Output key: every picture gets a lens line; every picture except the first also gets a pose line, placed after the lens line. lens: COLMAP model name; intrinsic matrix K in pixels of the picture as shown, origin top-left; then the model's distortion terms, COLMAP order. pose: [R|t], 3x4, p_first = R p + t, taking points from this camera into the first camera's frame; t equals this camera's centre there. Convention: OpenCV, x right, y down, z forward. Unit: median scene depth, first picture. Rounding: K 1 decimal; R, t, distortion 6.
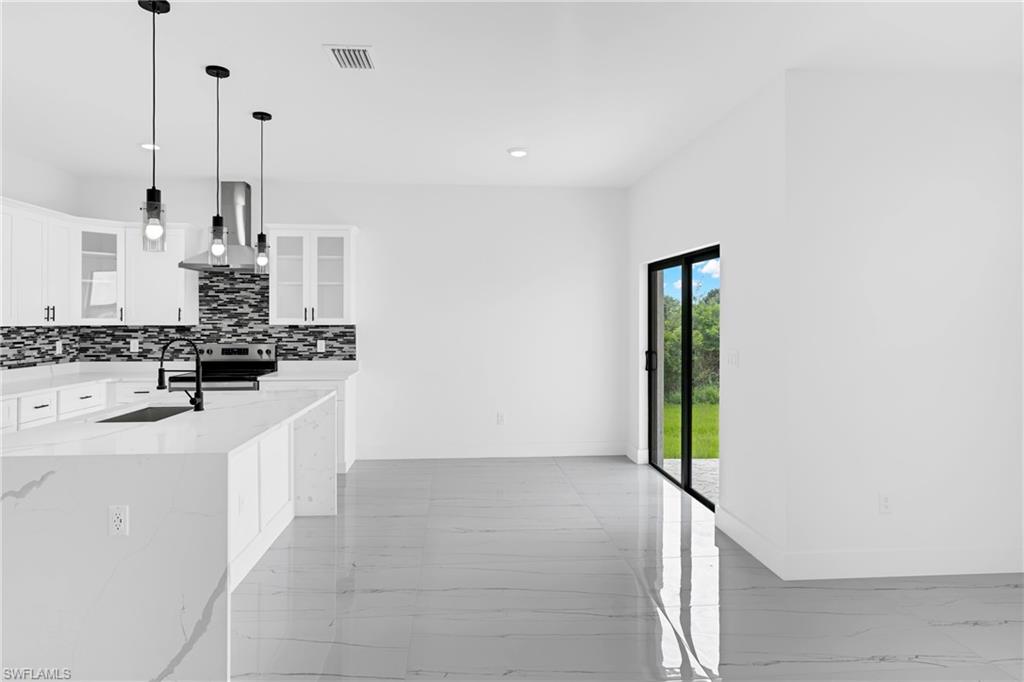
lens RADIAL K [[569.3, 0, 485.3], [0, 569.3, 317.6], [0, 0, 1]] dist [-0.001791, 0.003262]
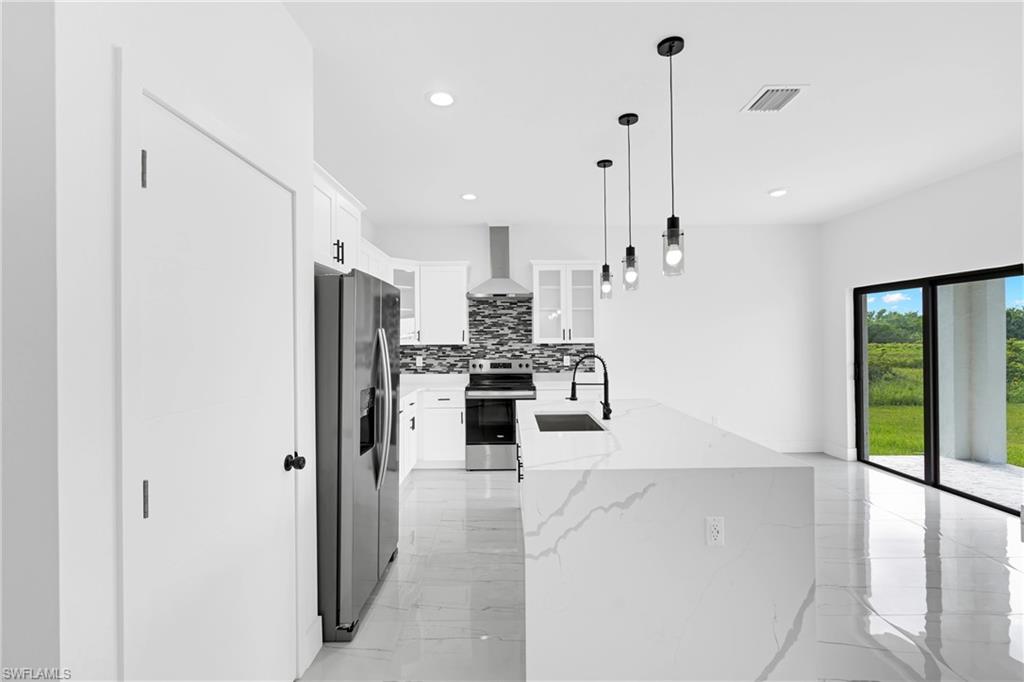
lens RADIAL K [[436.3, 0, 508.8], [0, 436.3, 335.6], [0, 0, 1]] dist [-0.001992, 0.000328]
pose [[0.997822, -0.009631, -0.065256, -0.360201], [0.009369, 0.999947, -0.004320, -0.000565], [0.065294, 0.003699, 0.997859, 0.067047]]
